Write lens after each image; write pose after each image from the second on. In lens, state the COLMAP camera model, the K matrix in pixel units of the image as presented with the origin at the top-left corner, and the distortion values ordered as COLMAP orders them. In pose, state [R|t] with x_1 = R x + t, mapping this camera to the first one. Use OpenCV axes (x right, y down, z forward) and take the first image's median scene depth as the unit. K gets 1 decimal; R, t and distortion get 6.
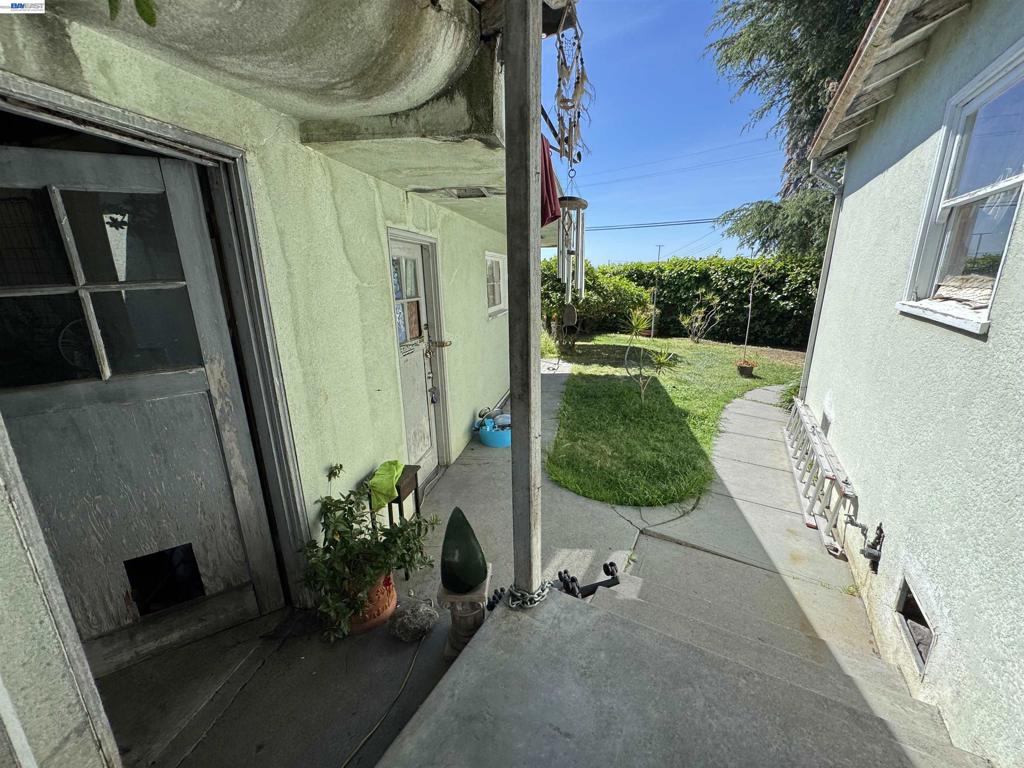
lens RADIAL K [[413.7, 0, 509.6], [0, 413.7, 383.5], [0, 0, 1]] dist [0.000699, 0.000106]
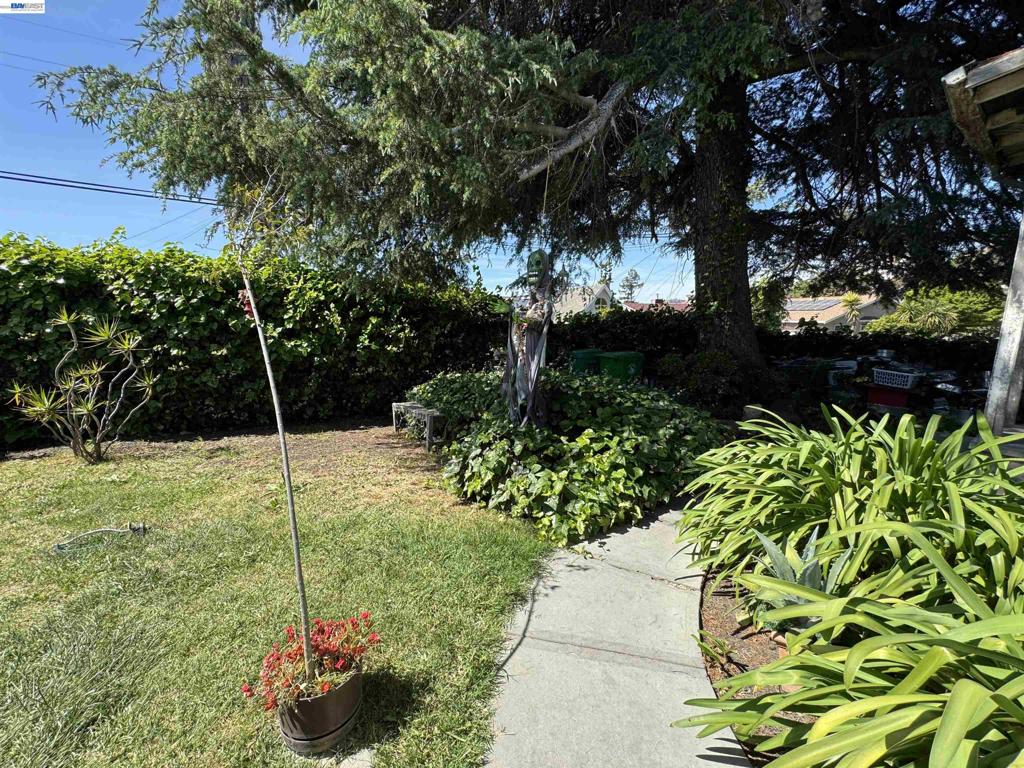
lens RADIAL K [[413.7, 0, 507.4], [0, 413.7, 383.5], [0, 0, 1]] dist [0.000699, 0.000106]
pose [[0.422823, -0.121541, 0.898025, 0.288321], [0.212619, 0.976609, 0.032068, -0.098728], [-0.880916, 0.177378, 0.438775, 0.512443]]
